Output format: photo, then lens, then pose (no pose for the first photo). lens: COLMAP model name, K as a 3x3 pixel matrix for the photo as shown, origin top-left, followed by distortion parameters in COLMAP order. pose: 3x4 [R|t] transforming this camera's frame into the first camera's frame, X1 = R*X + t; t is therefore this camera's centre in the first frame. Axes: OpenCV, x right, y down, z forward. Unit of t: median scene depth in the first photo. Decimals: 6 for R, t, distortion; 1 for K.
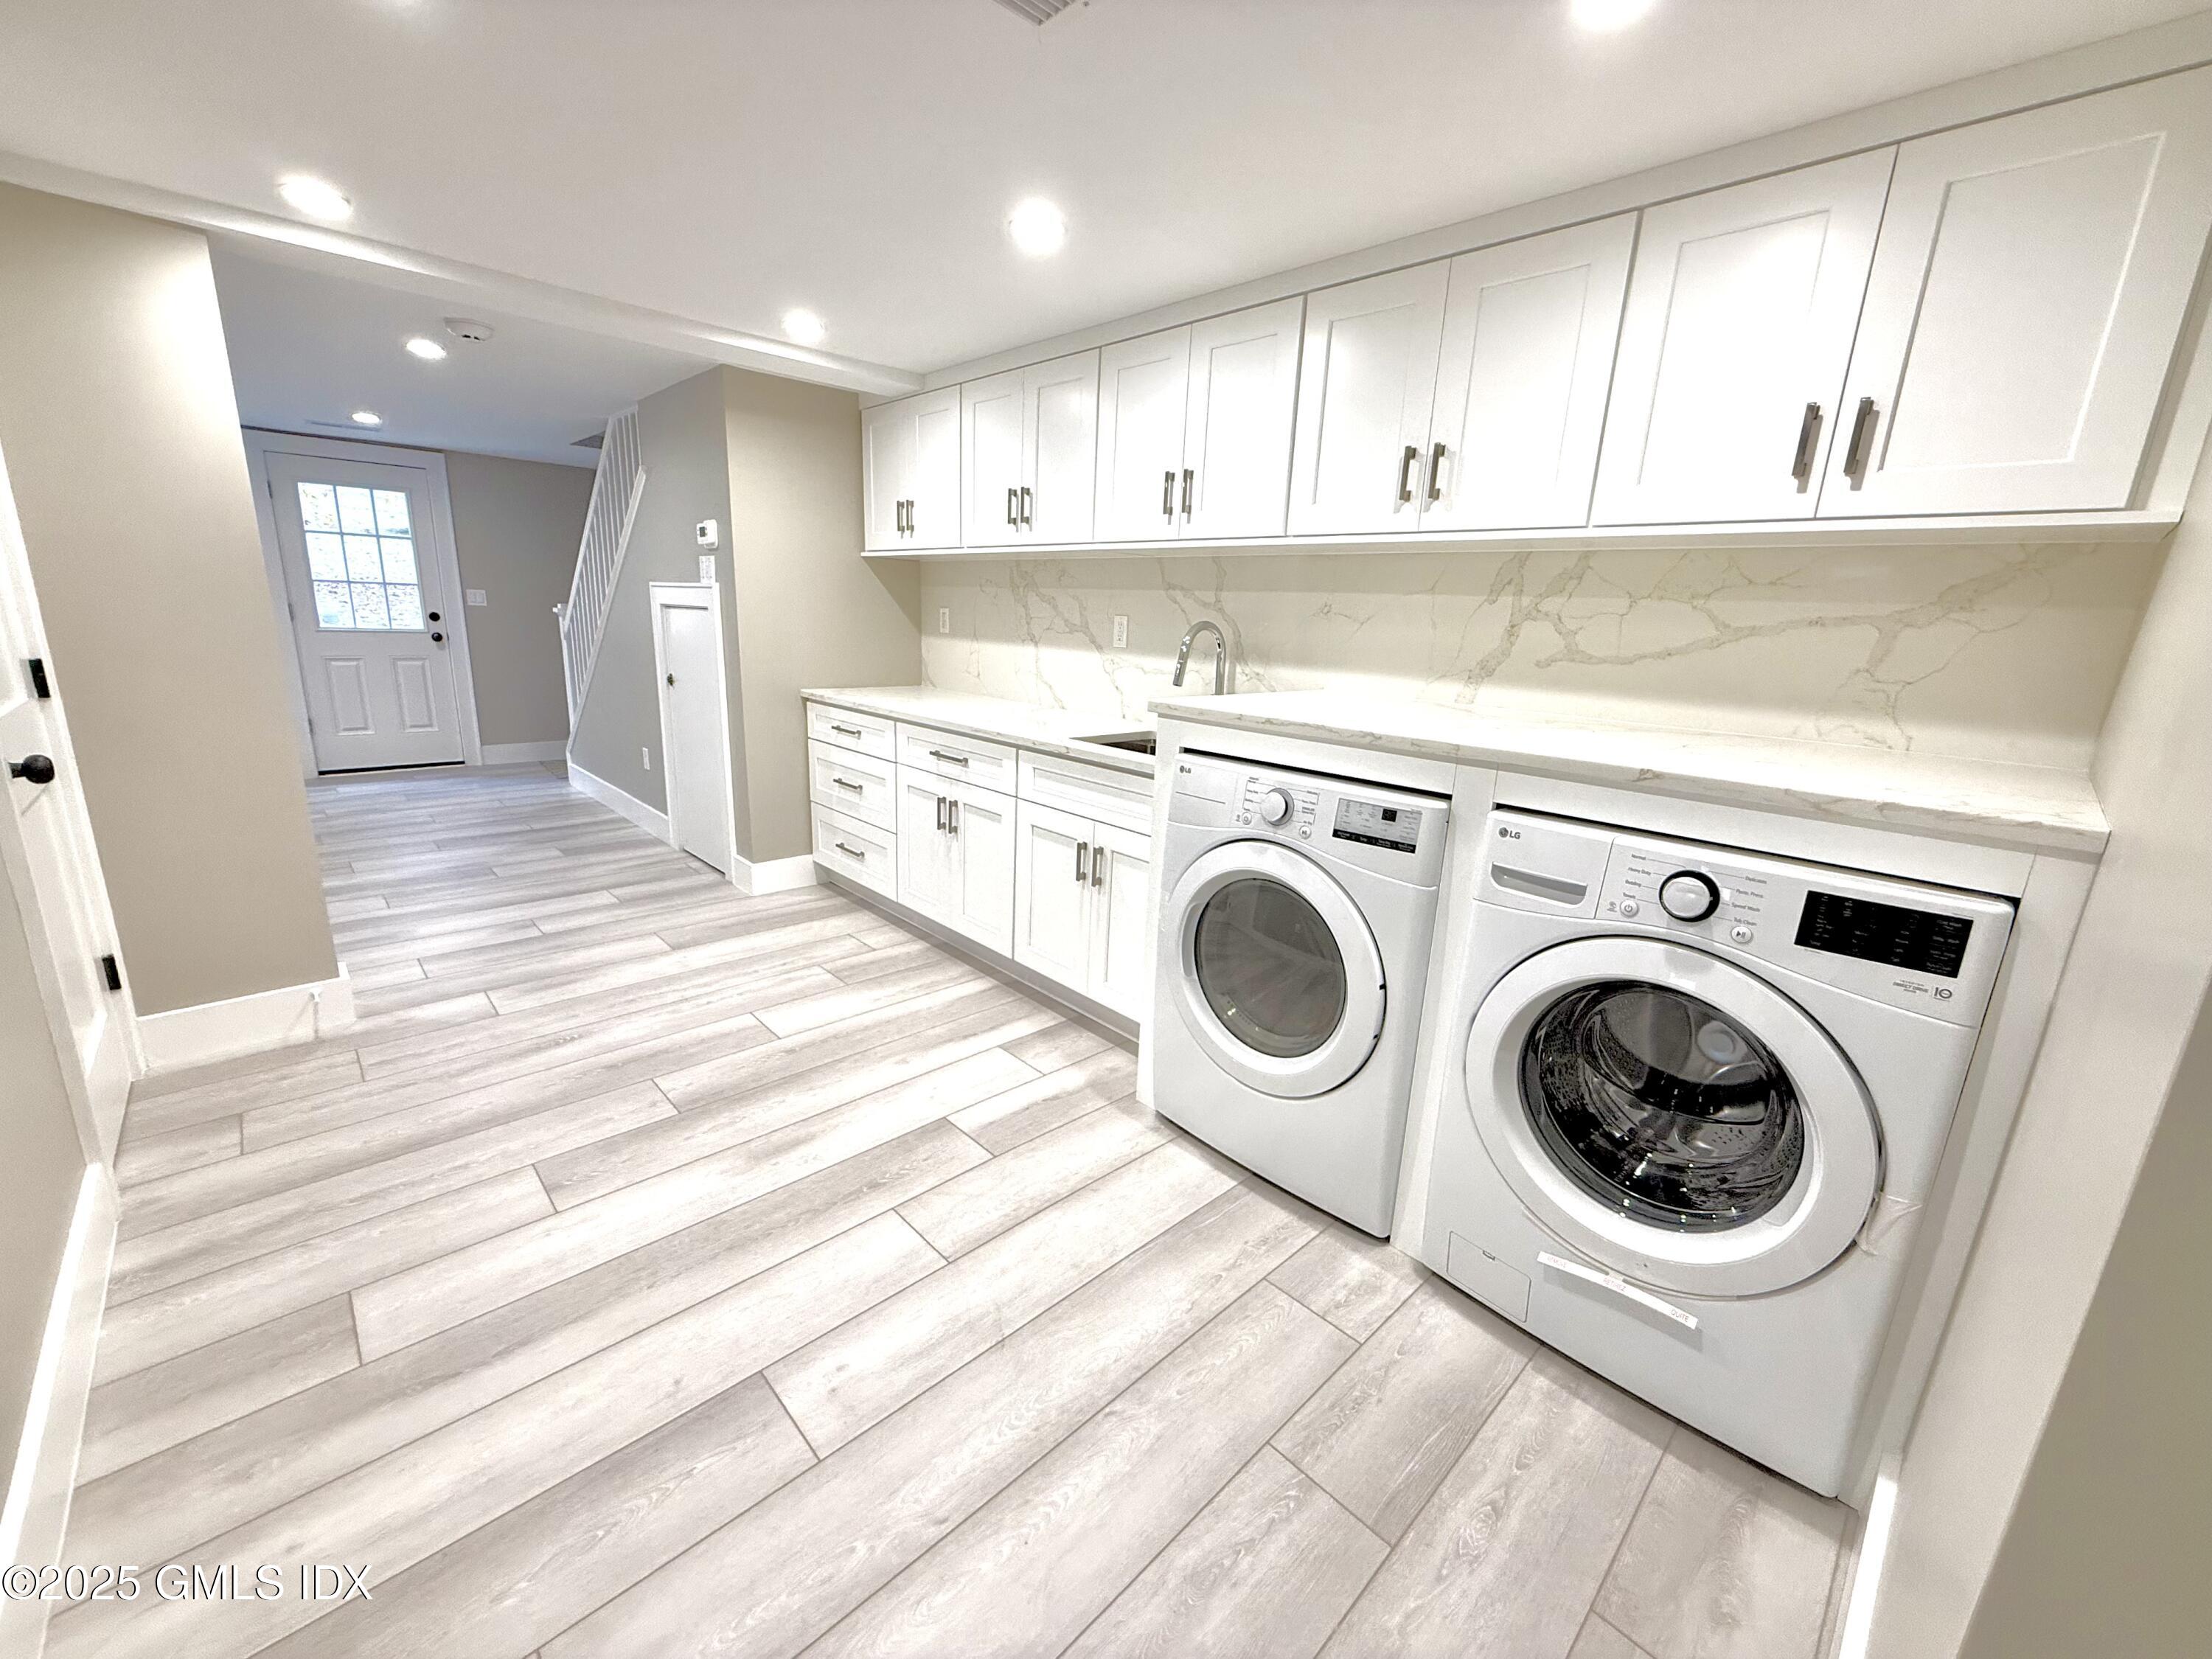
lens RADIAL K [[879.8, 0, 1100.0], [0, 879.8, 830.0], [0, 0, 1]] dist [-0.000432, 0.000274]
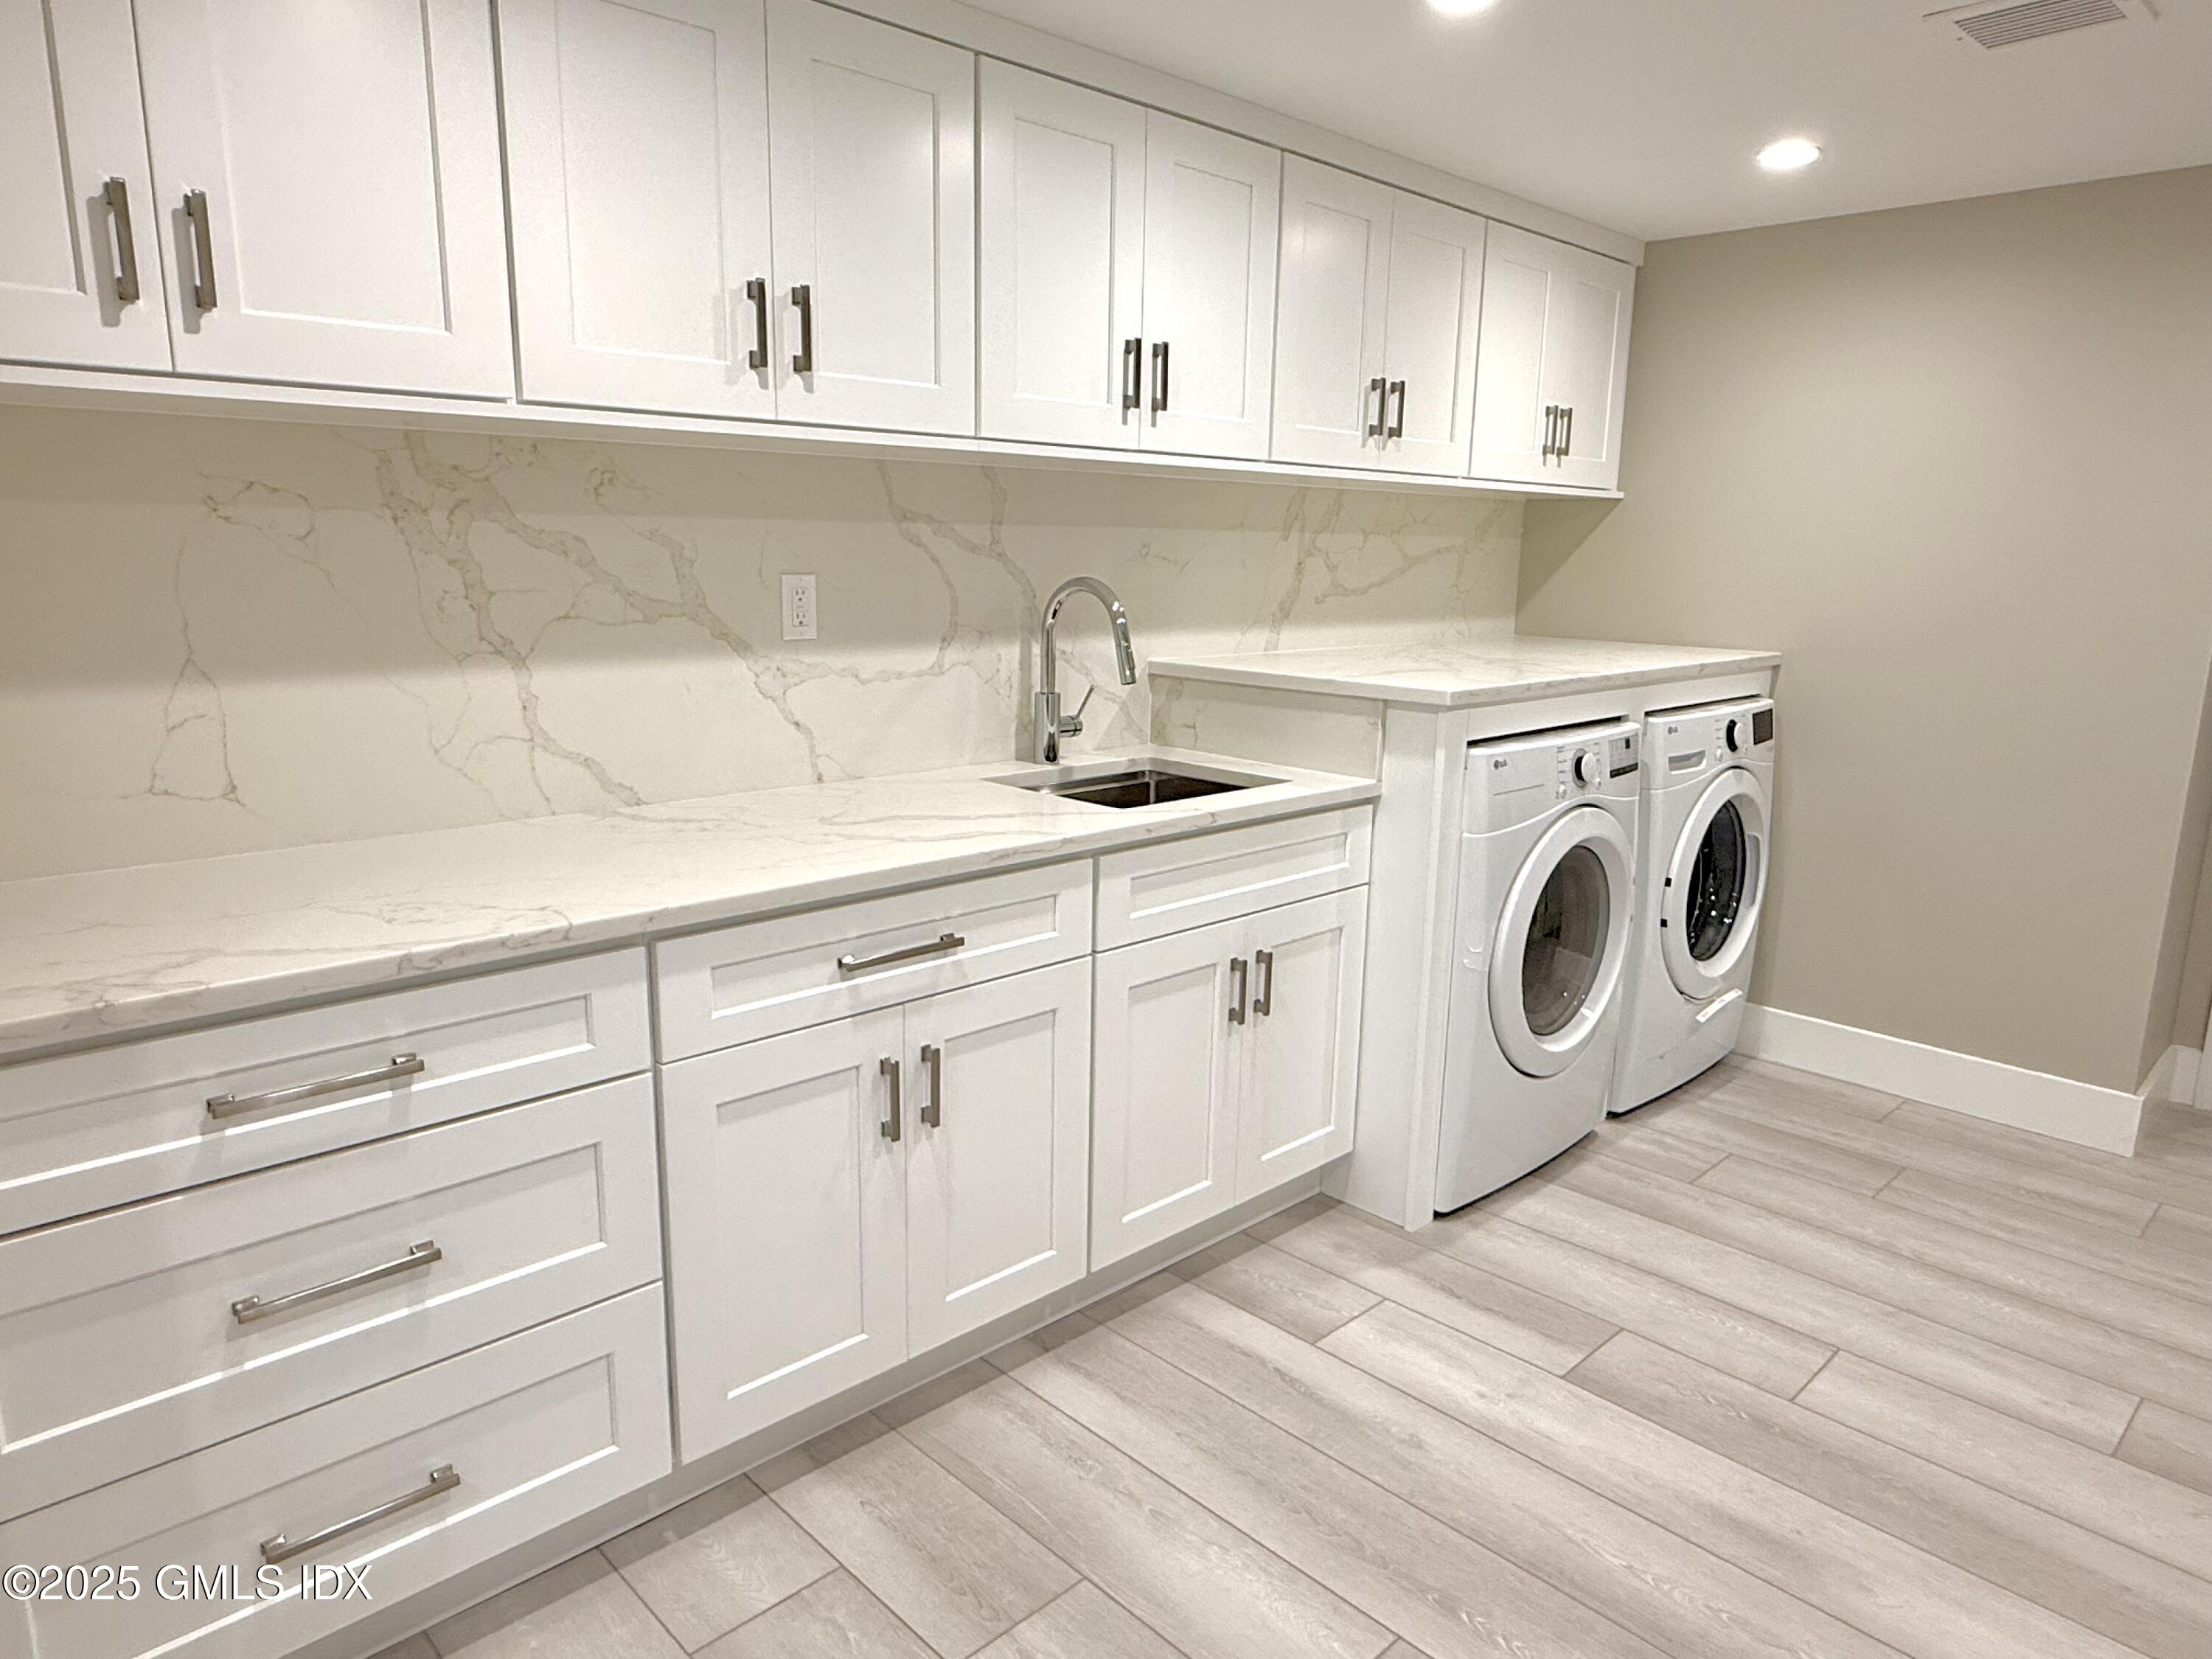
lens RADIAL K [[1390.9, 0, 1106.0], [0, 1390.9, 829.5], [0, 0, 1]] dist [0.000867, 0.000688]
pose [[-0.006473, -0.243791, 0.969806, -1.264684], [0.225290, 0.944537, 0.238943, -0.436358], [-0.974270, 0.220035, 0.048810, 1.419010]]
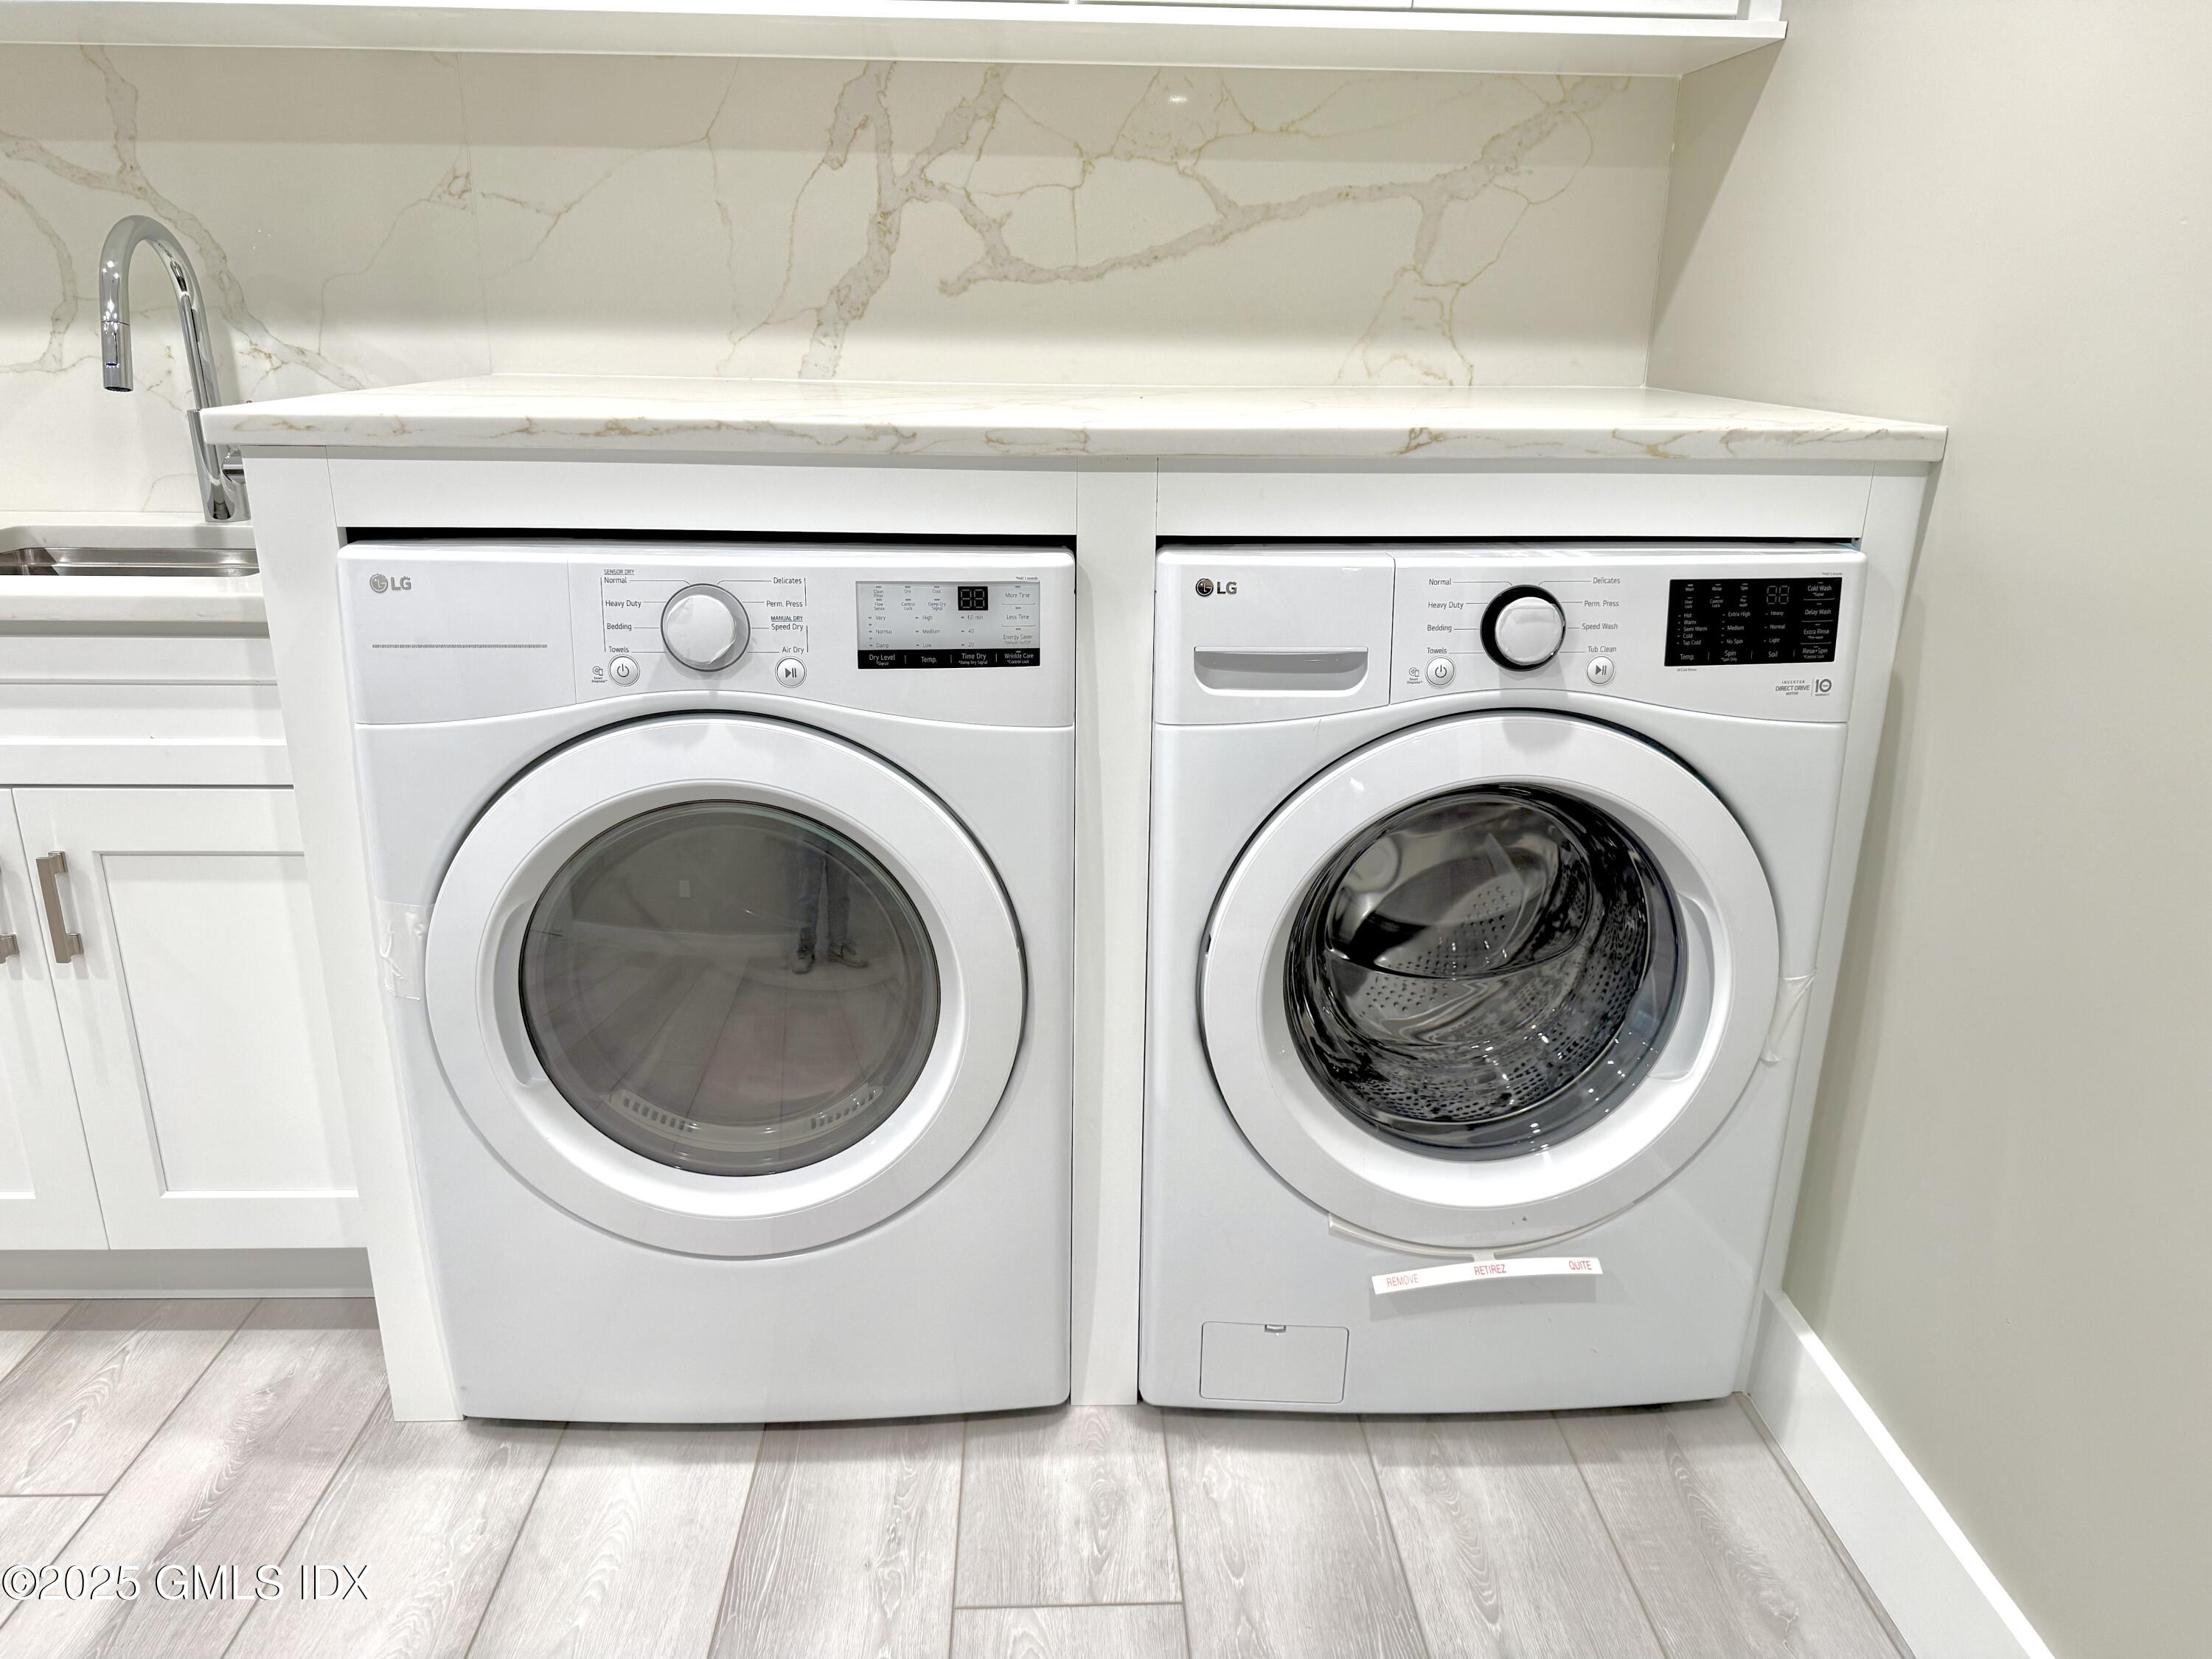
lens RADIAL K [[1575.7, 0, 1104.8], [0, 1575.7, 836.2], [0, 0, 1]] dist [0.035828, -0.048090]
pose [[0.661159, -0.269739, 0.700078, -0.231097], [0.195903, 0.962829, 0.185963, -0.033049], [-0.724217, 0.014196, 0.689426, 0.321759]]
